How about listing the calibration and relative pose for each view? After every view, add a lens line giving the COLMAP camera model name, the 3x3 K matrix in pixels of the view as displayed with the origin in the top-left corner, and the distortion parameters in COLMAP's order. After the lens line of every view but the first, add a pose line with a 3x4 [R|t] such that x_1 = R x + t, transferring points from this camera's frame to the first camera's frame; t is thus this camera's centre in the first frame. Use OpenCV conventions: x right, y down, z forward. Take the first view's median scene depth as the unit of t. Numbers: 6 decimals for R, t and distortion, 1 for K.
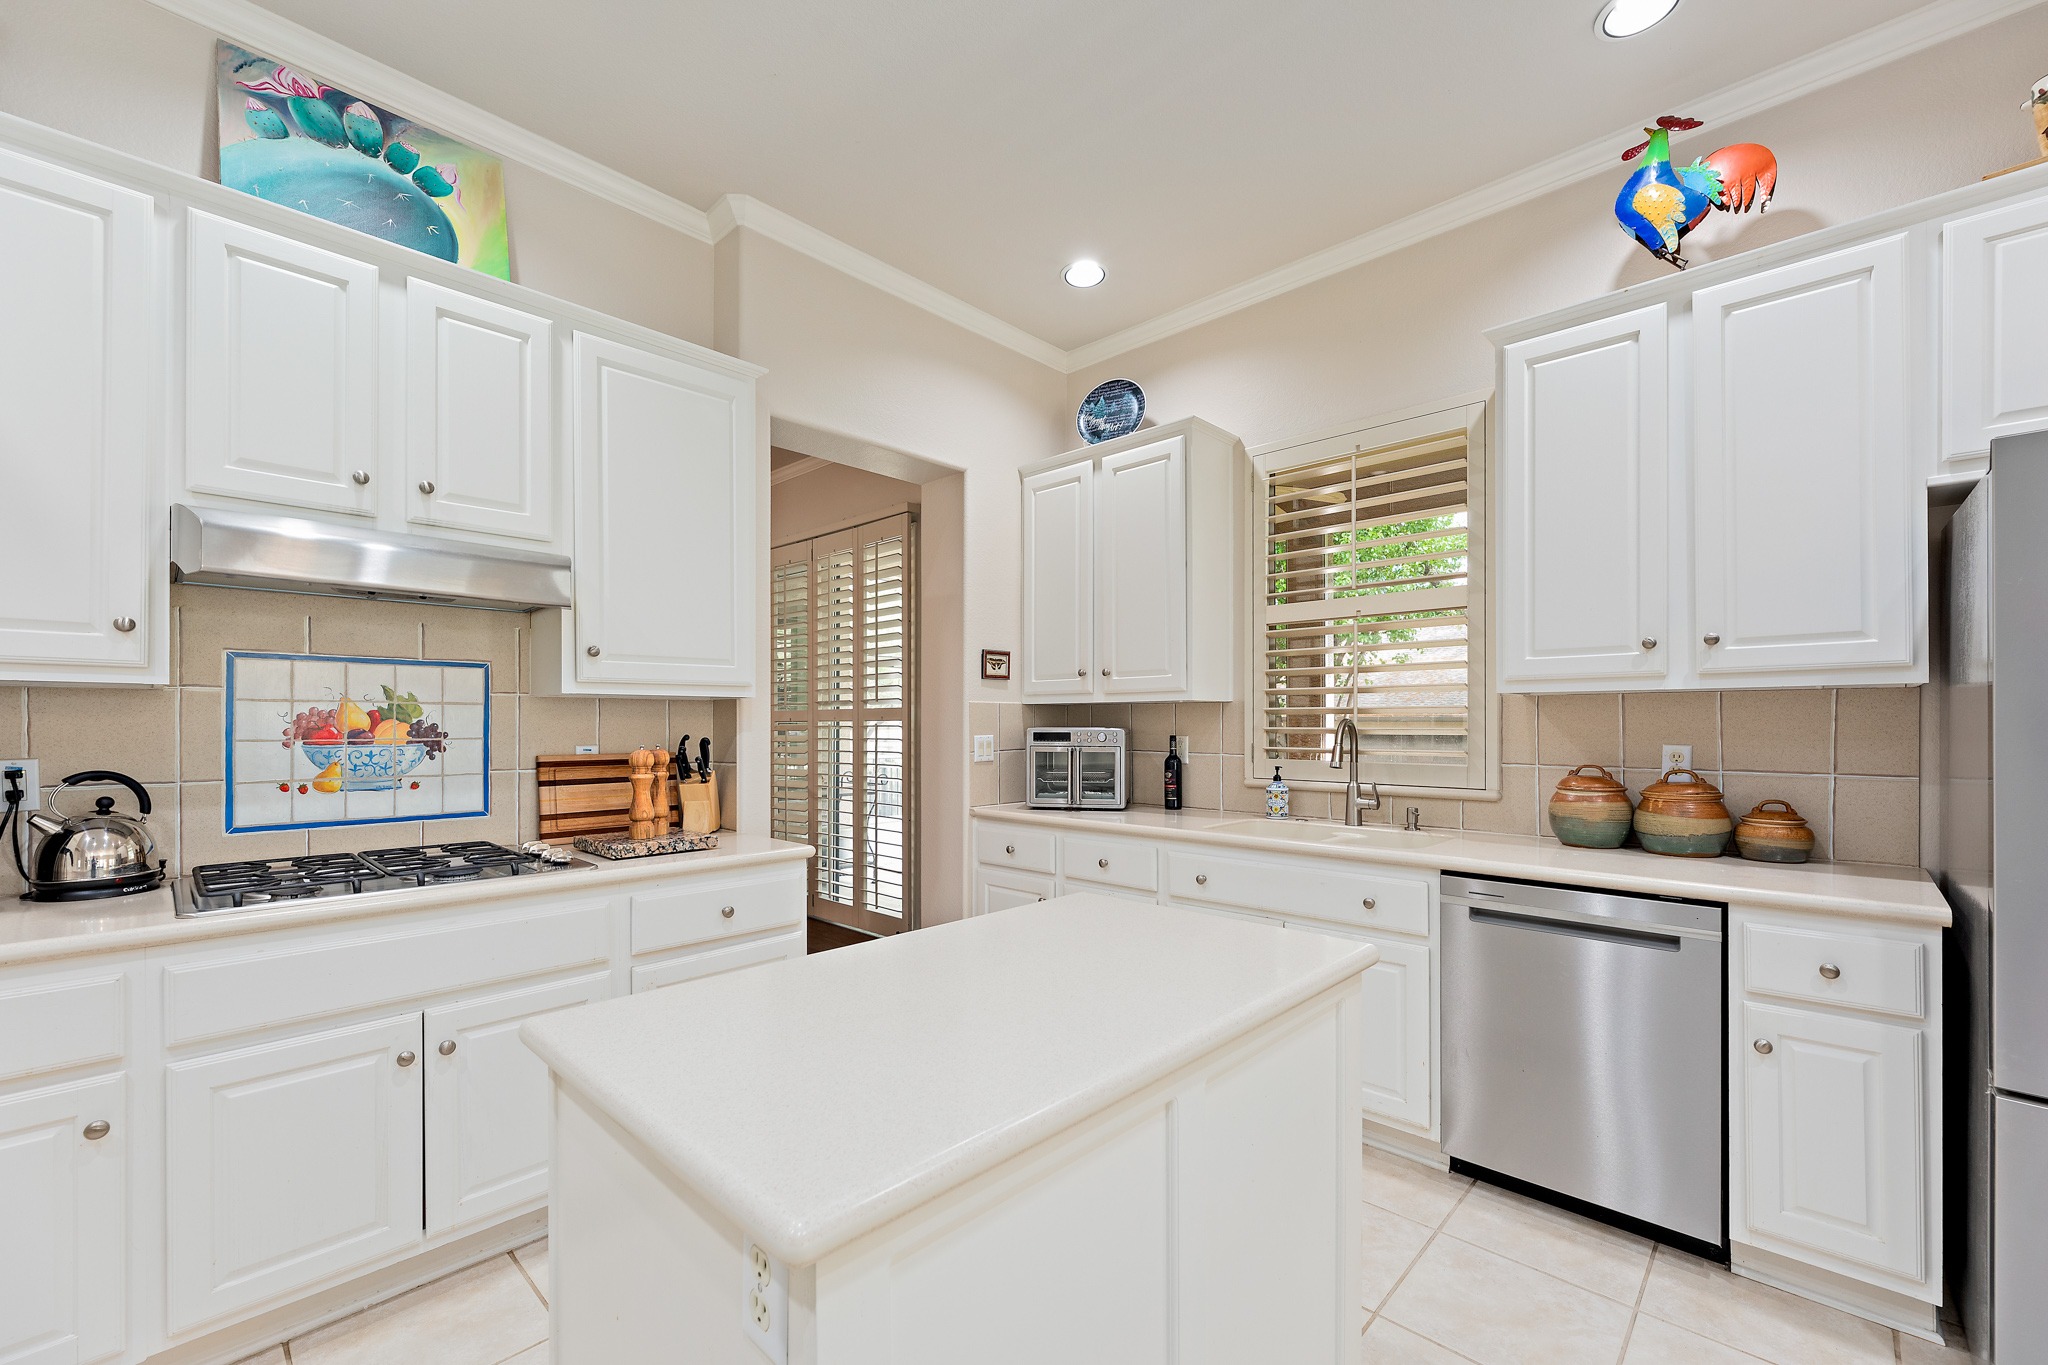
lens RADIAL K [[833.1, 0, 1022.3], [0, 833.1, 720.1], [0, 0, 1]] dist [0.001464, -0.000006]
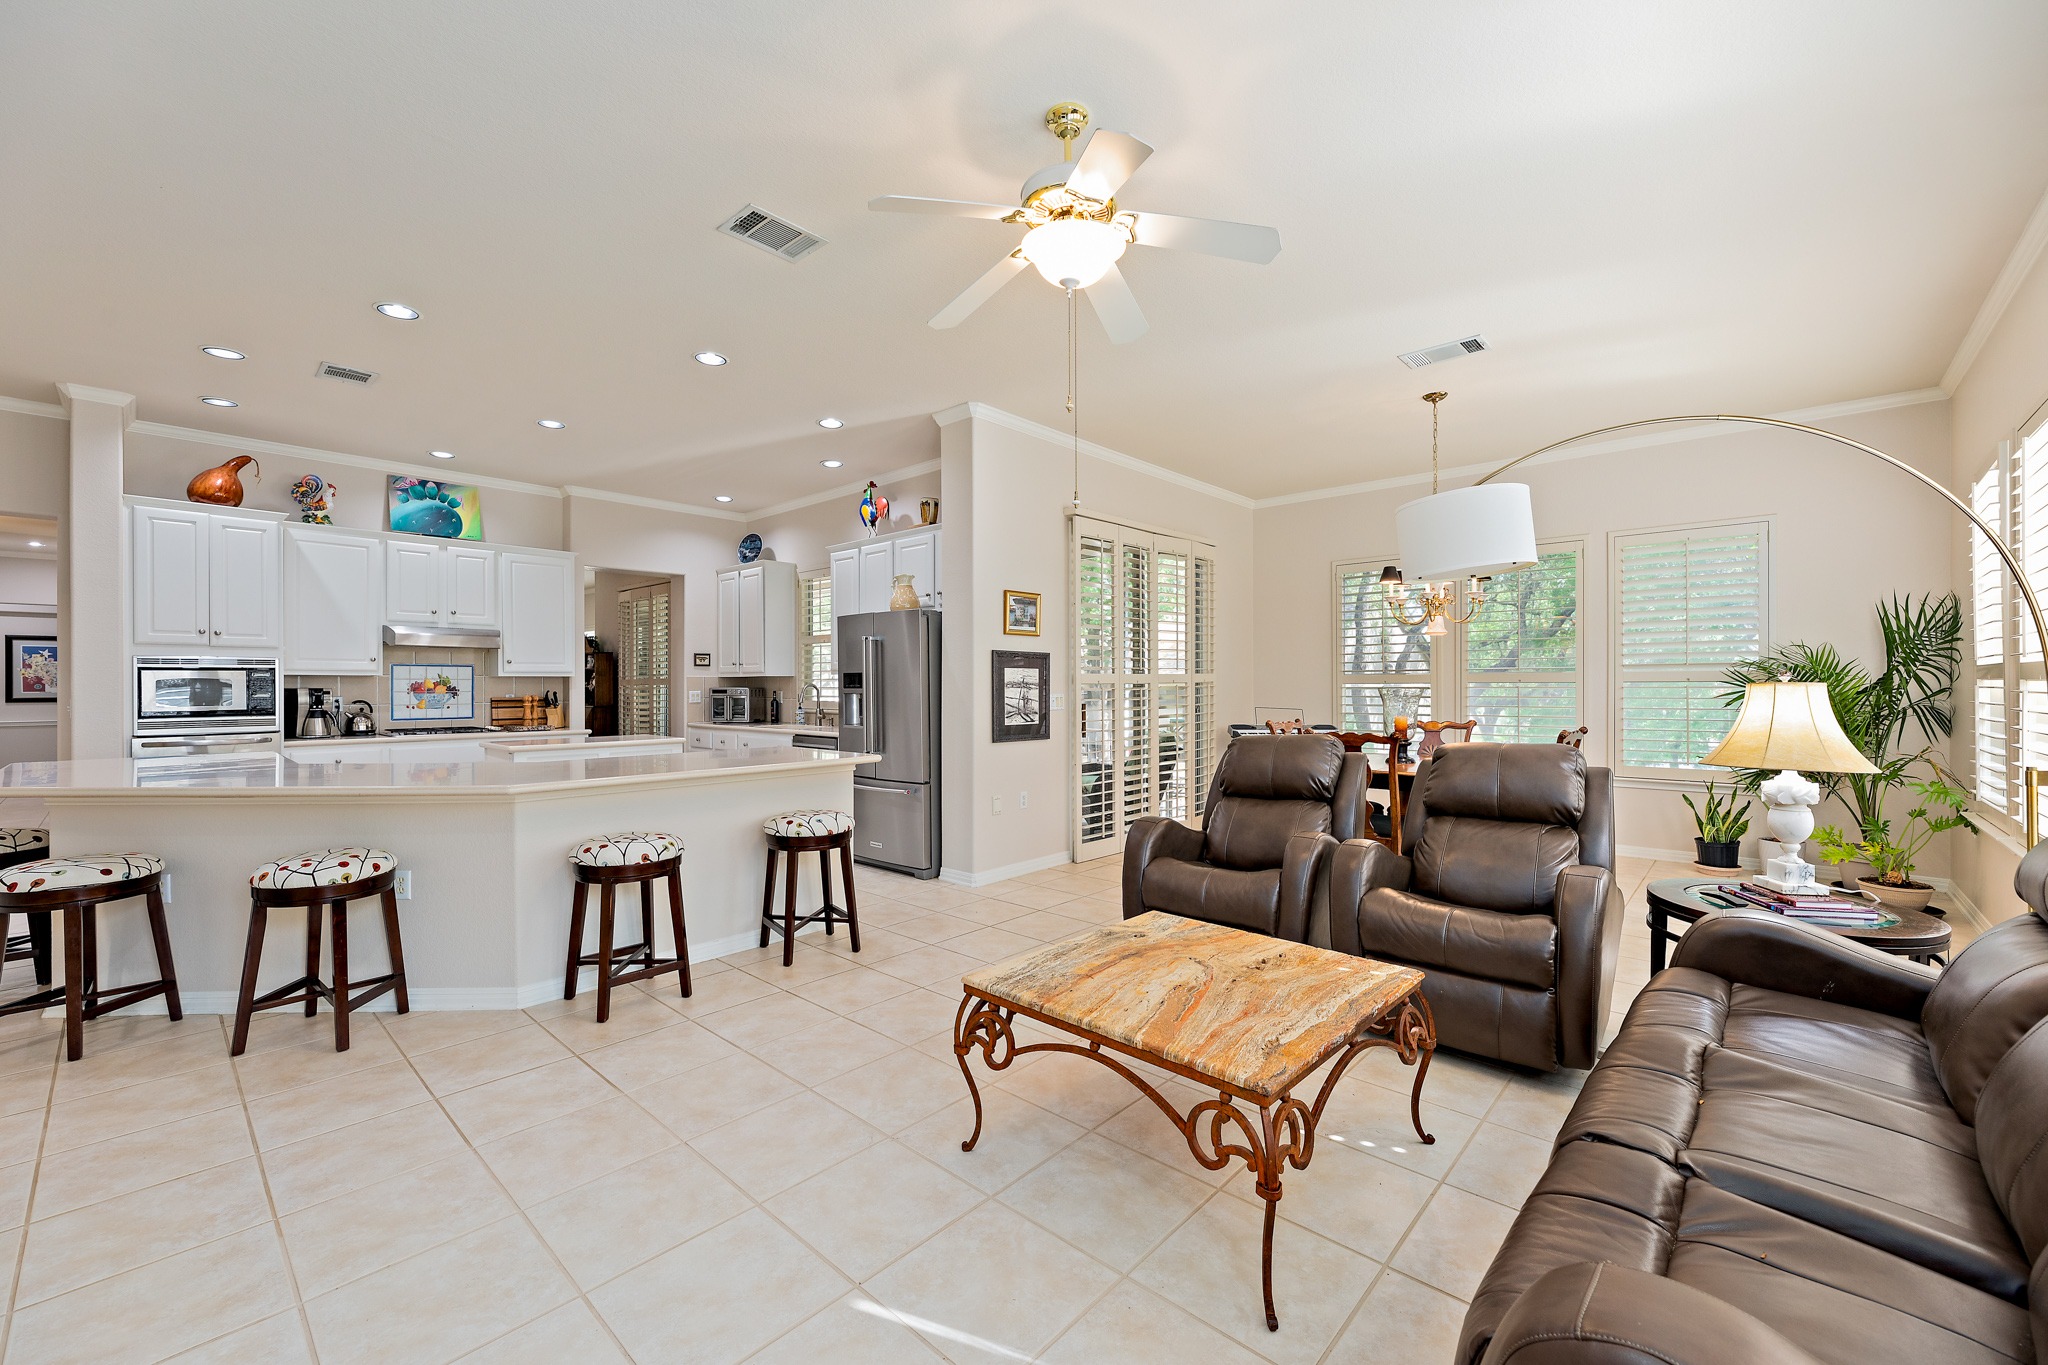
lens RADIAL K [[826.5, 0, 1021.4], [0, 826.5, 685.3], [0, 0, 1]] dist [-0.000041, 0.000015]
pose [[0.999932, -0.002409, 0.011388, 1.194671], [0.002367, 0.999990, 0.003684, -0.005297], [-0.011396, -0.003656, 0.999928, -1.837702]]
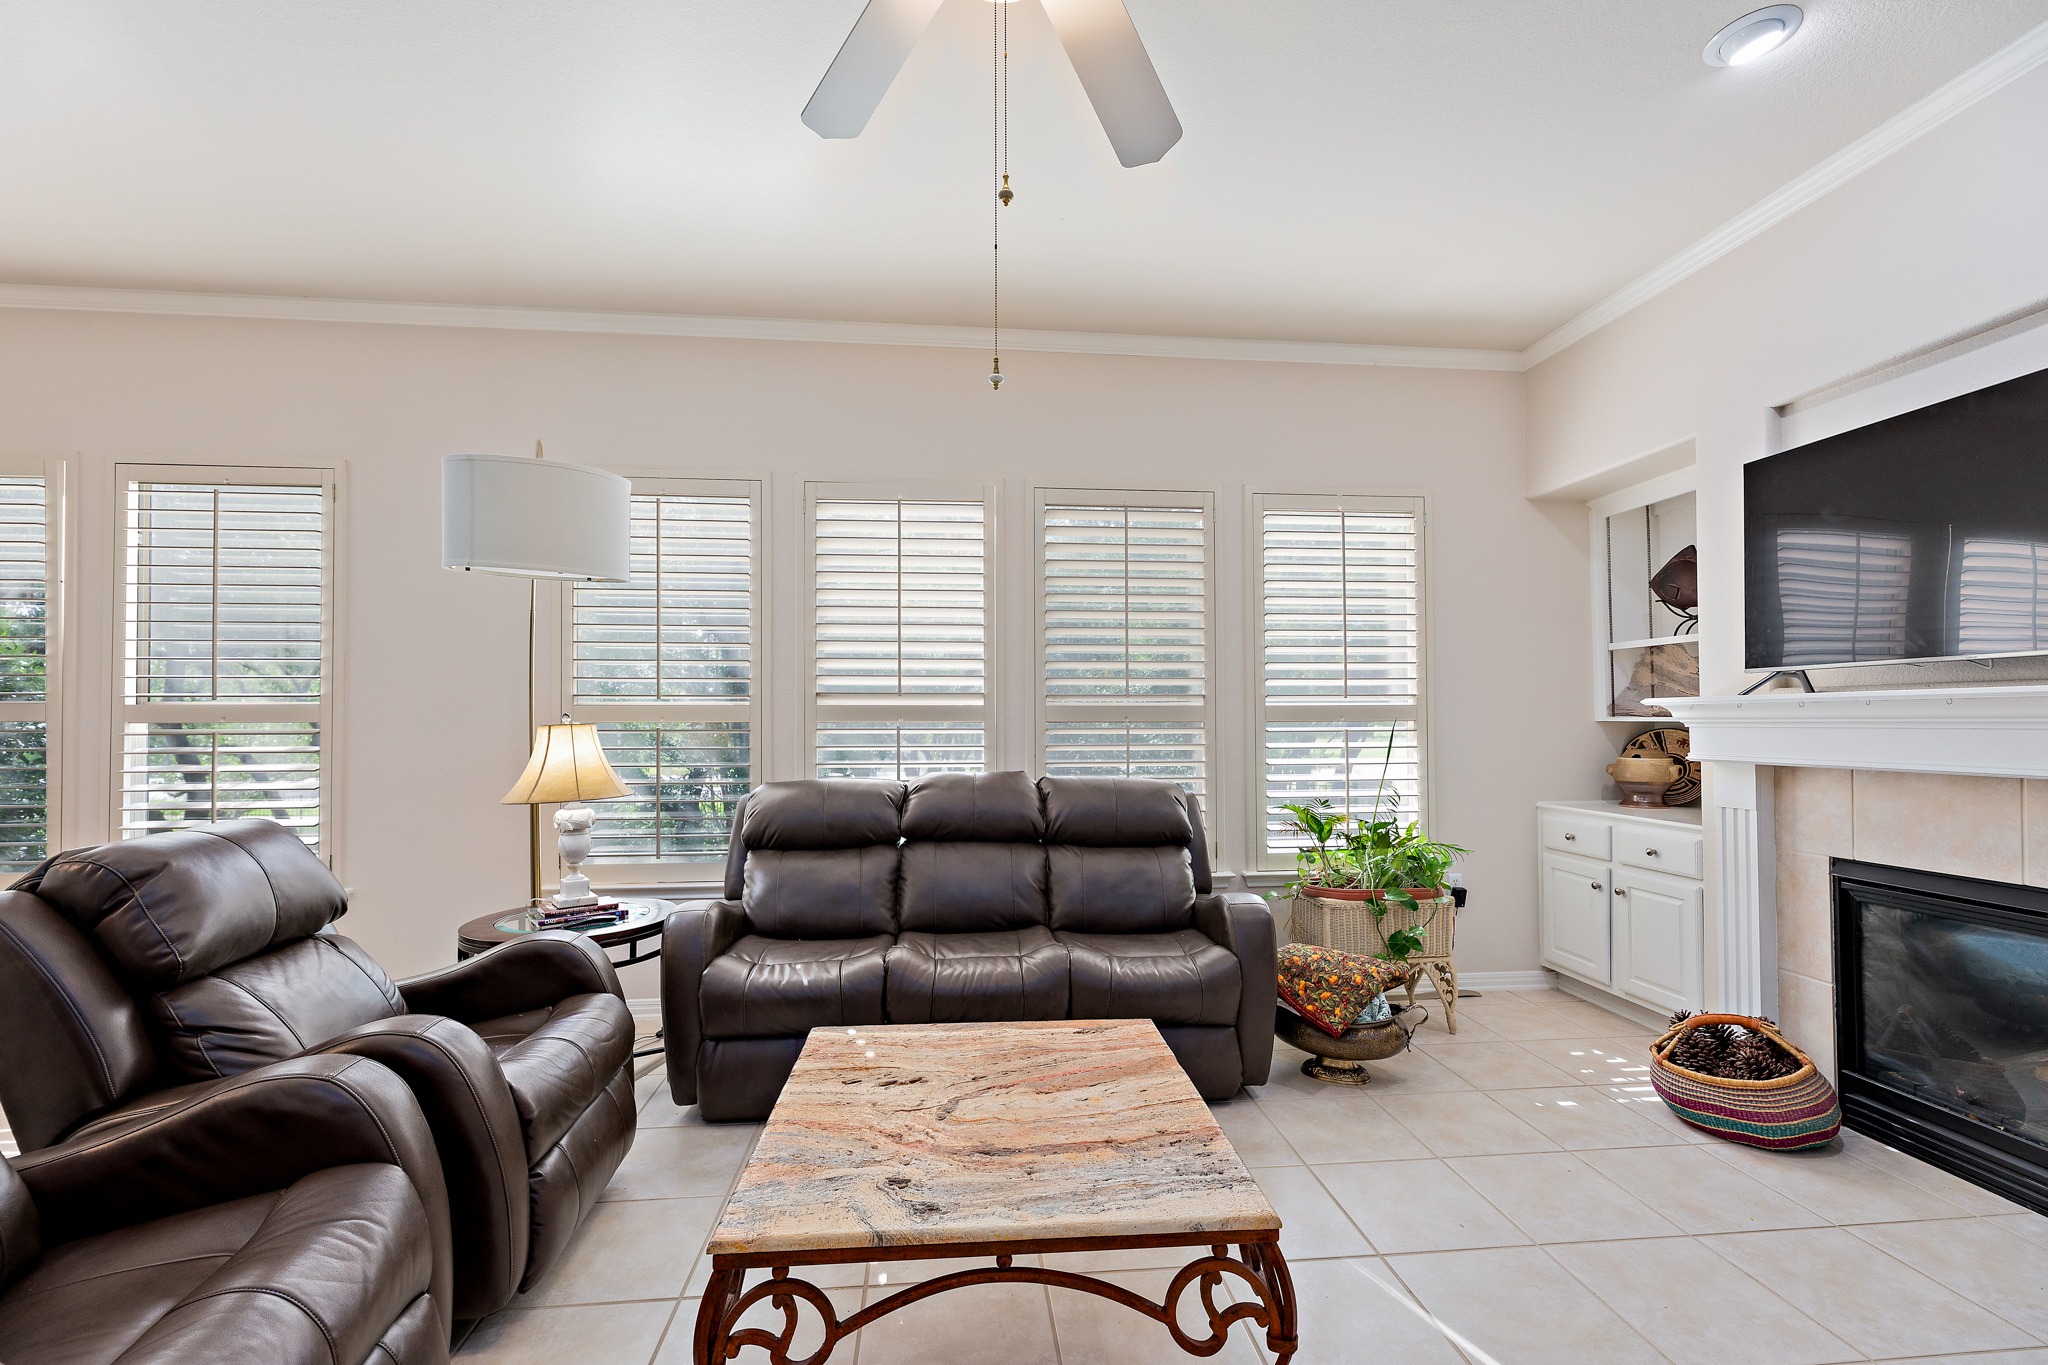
lens RADIAL K [[835.8, 0, 1008.6], [0, 835.8, 708.1], [0, 0, 1]] dist [0.024963, -0.000048]
pose [[-0.749397, 0.011243, 0.662026, 0.896976], [-0.000192, 0.999852, -0.017197, -0.004891], [-0.662121, -0.013015, -0.749284, -0.364523]]
